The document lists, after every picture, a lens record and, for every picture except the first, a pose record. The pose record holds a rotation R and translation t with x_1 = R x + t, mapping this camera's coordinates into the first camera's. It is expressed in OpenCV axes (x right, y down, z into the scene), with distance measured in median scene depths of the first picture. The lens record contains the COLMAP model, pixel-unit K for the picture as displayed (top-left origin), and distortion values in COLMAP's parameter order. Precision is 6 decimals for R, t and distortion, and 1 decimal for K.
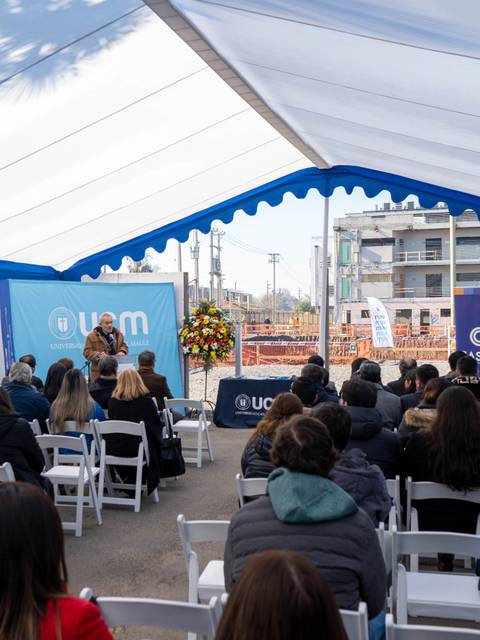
lens RADIAL K [[792.1, 0, 240.0], [0, 792.1, 320.0], [0, 0, 1]] dist [-0.030833, -0.029080]
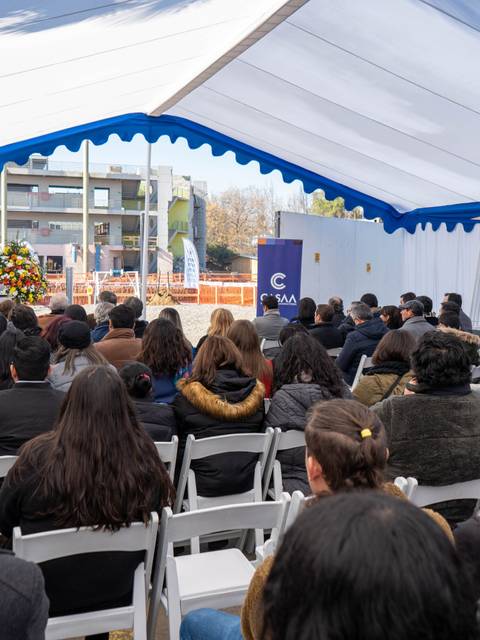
lens RADIAL K [[792.1, 0, 240.0], [0, 792.1, 320.0], [0, 0, 1]] dist [-0.030833, -0.029080]
pose [[0.783999, -0.020149, 0.620434, -0.118255], [-0.021118, 0.998029, 0.059097, 0.002692], [-0.620402, -0.059435, 0.782029, 0.030026]]
